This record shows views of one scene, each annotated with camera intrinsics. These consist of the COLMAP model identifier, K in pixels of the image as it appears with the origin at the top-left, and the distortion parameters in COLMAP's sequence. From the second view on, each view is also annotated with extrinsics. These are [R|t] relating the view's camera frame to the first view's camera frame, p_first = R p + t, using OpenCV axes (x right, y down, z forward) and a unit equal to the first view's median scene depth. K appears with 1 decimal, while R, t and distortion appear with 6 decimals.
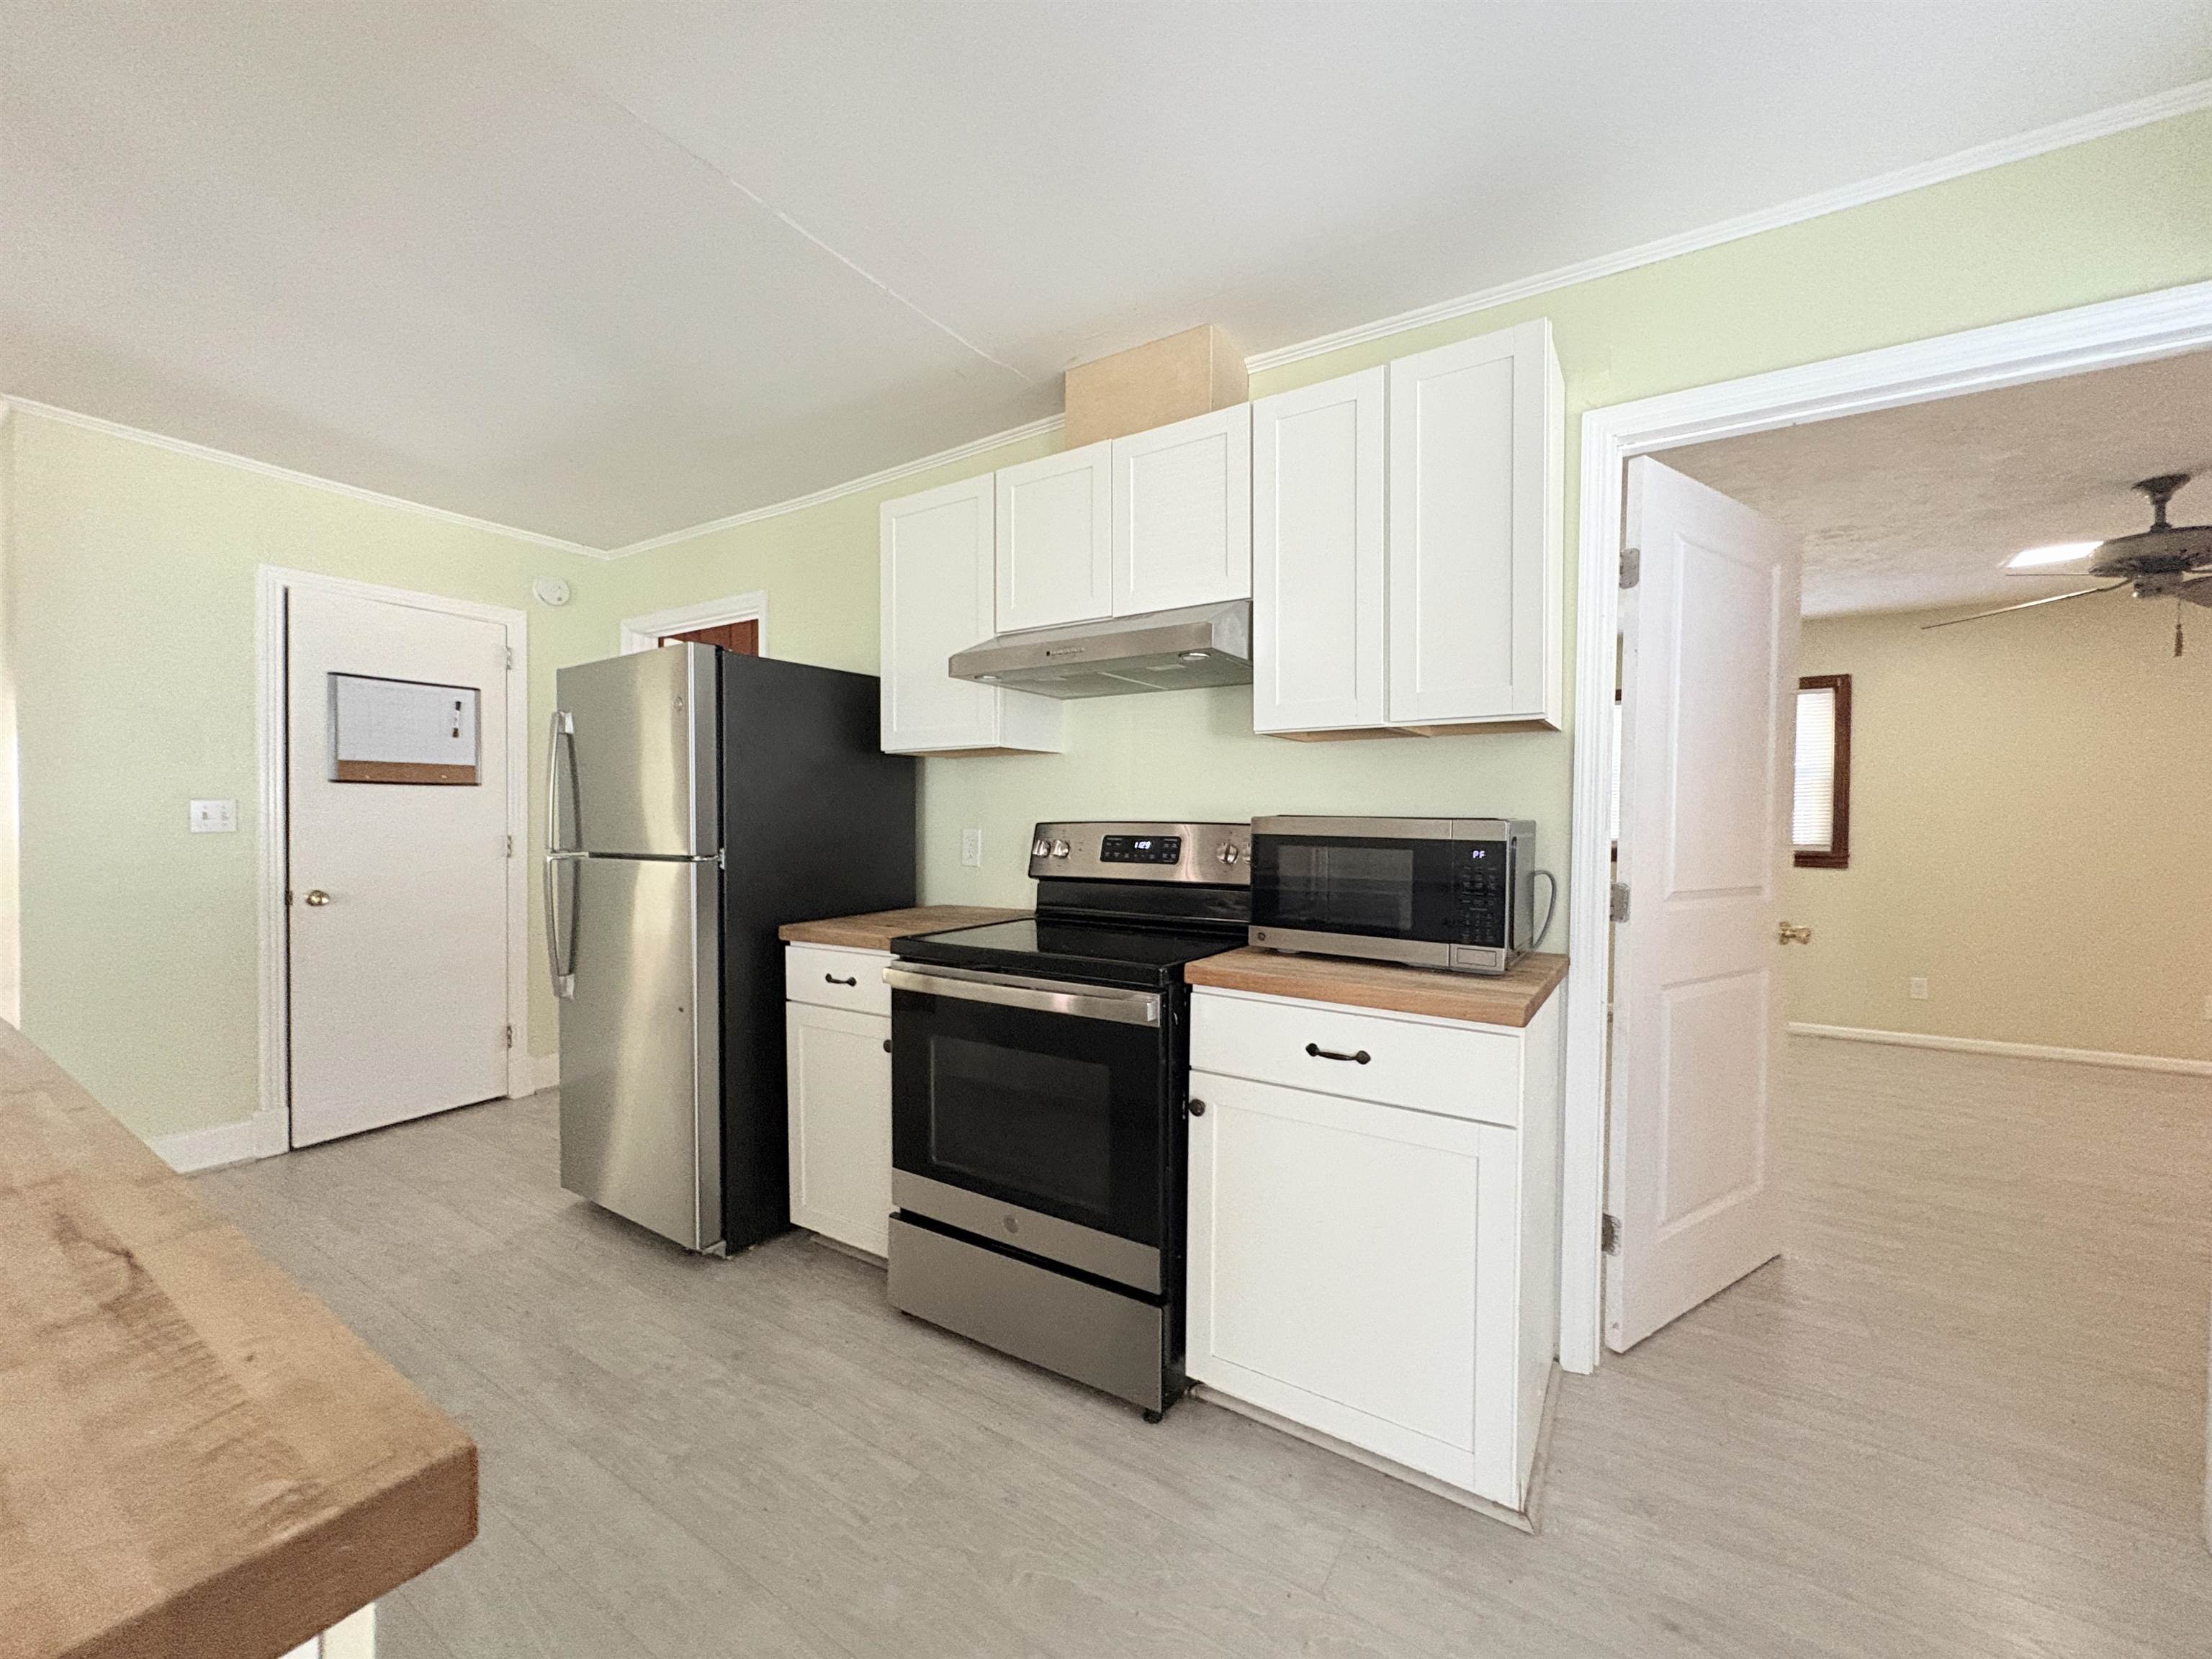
lens RADIAL K [[877.5, 0, 1106.0], [0, 877.5, 829.5], [0, 0, 1]] dist [-0.000238, 0.000693]
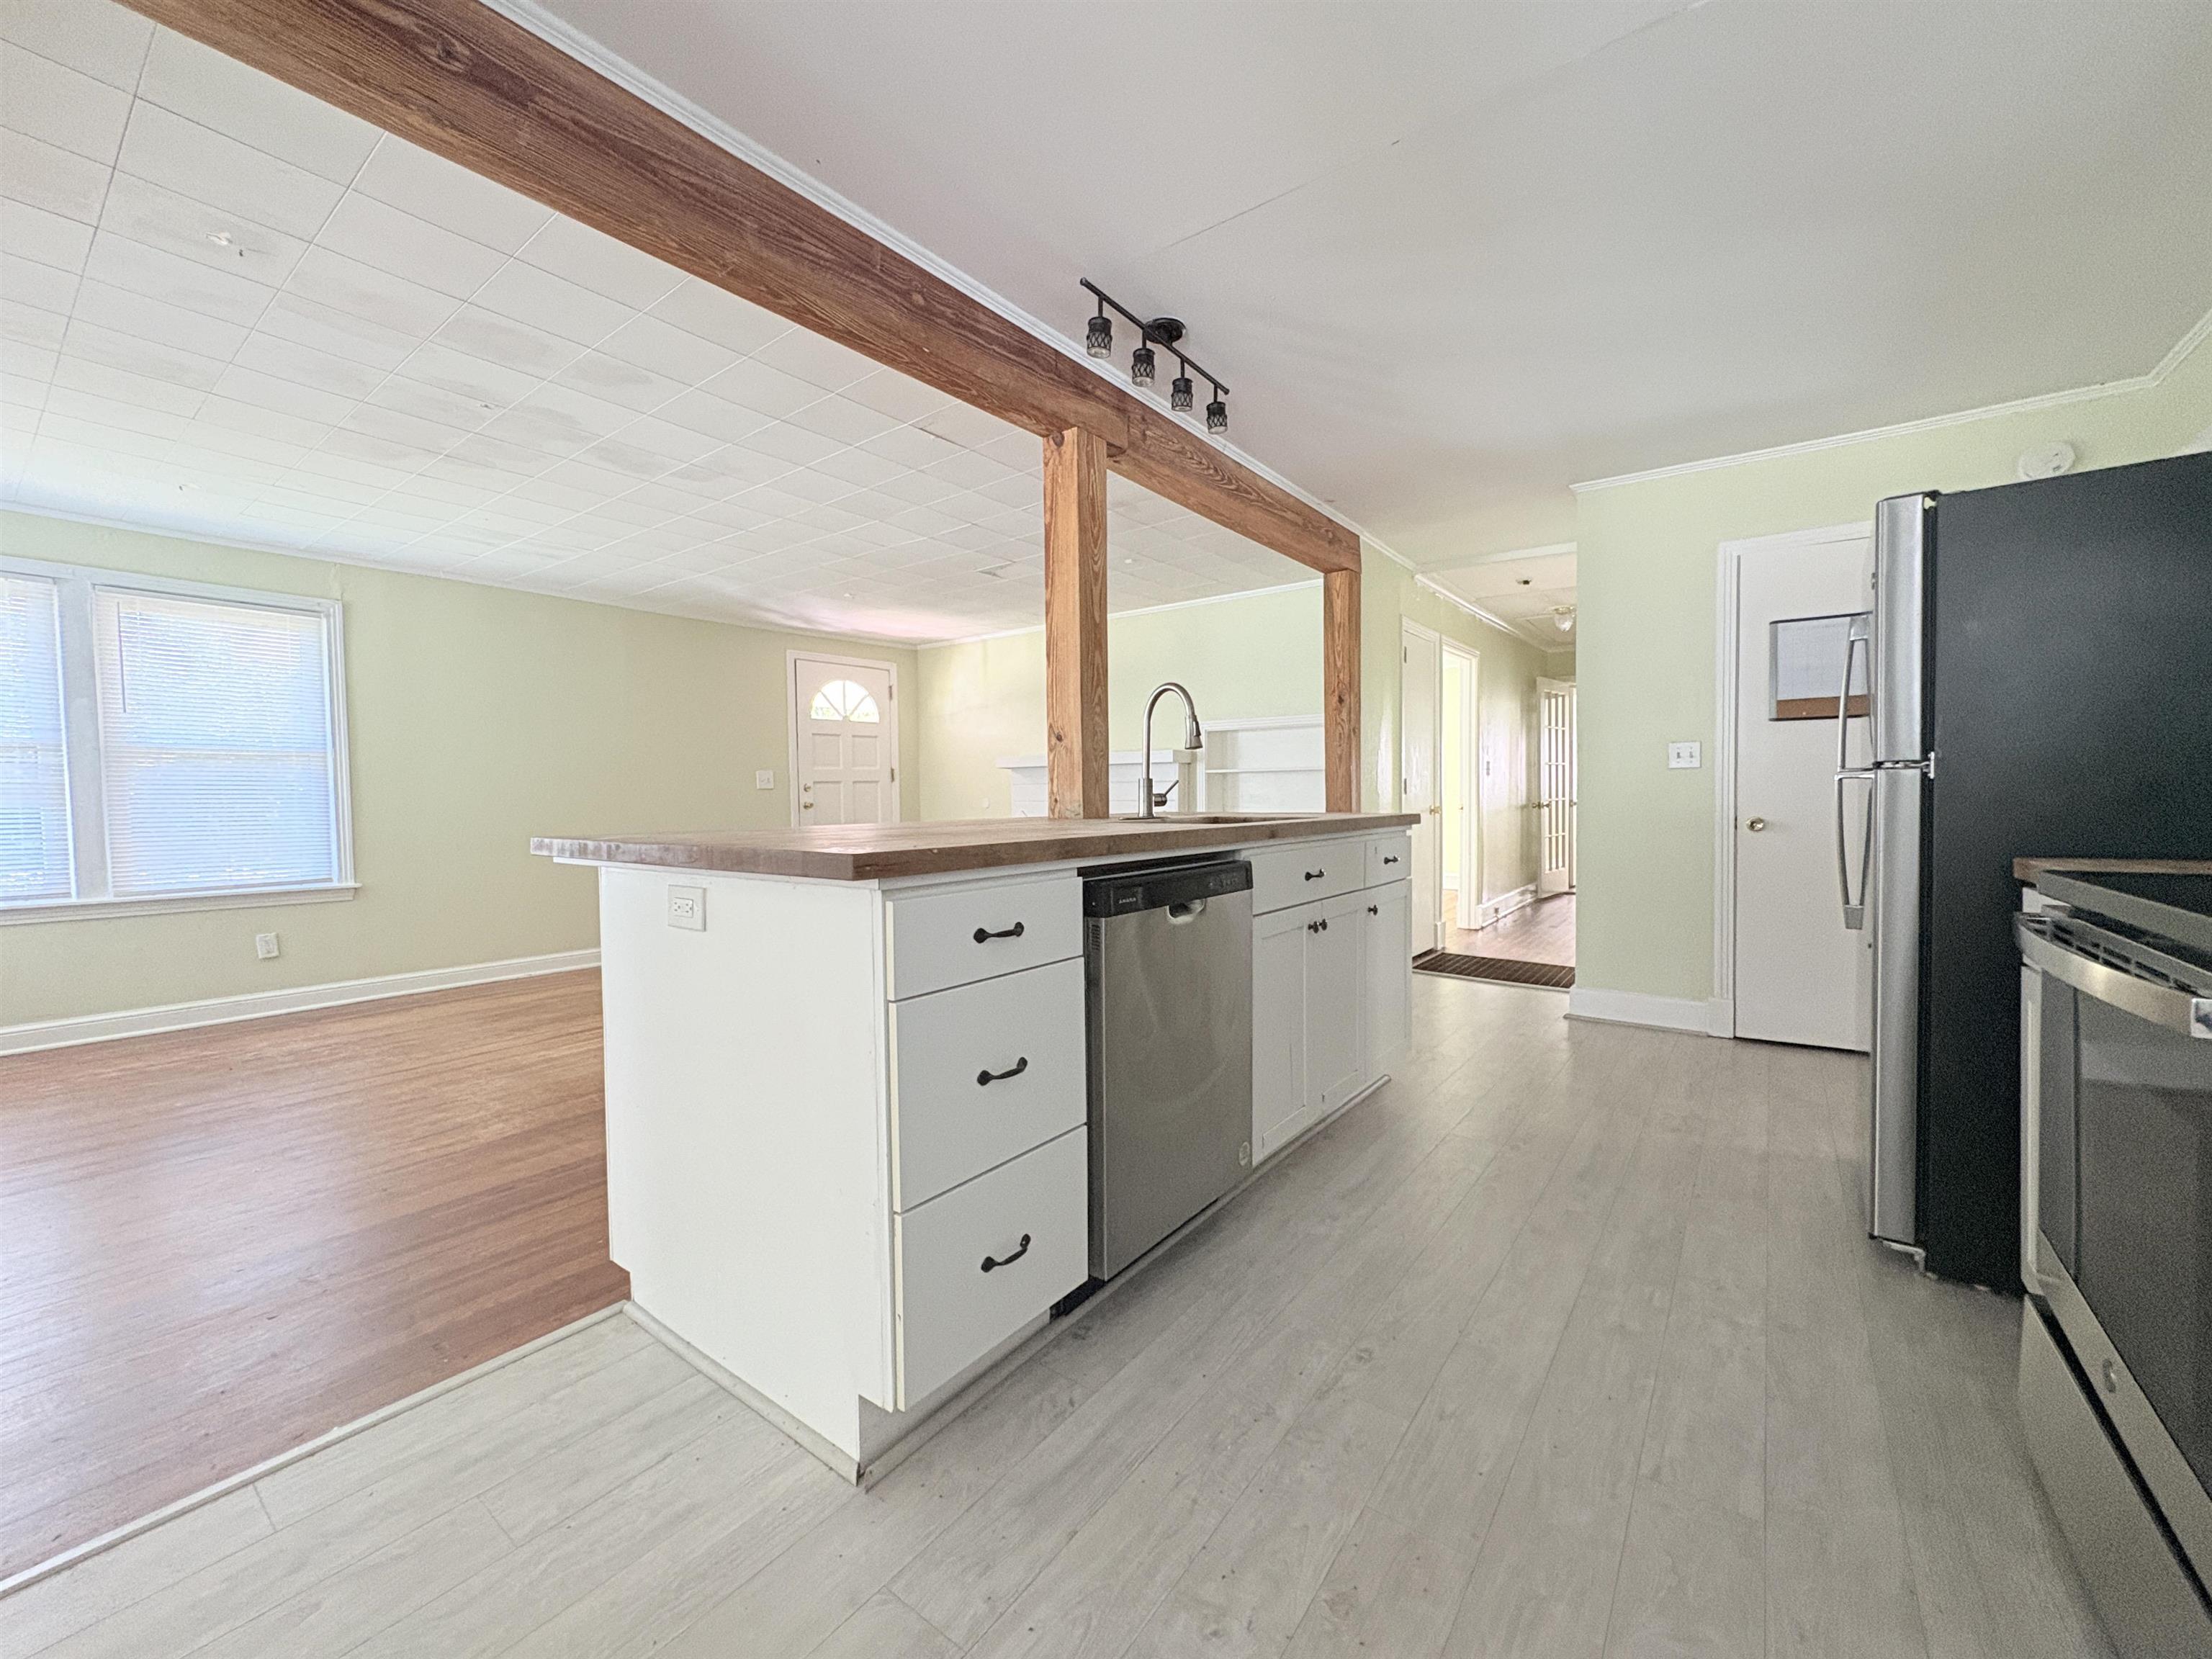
lens RADIAL K [[877.5, 0, 1106.0], [0, 877.5, 829.5], [0, 0, 1]] dist [-0.000238, 0.000693]
pose [[-0.071578, 0.033927, -0.996858, 0.316560], [-0.006085, 0.999388, 0.034450, 0.054368], [0.997416, 0.008532, -0.071328, 0.258032]]
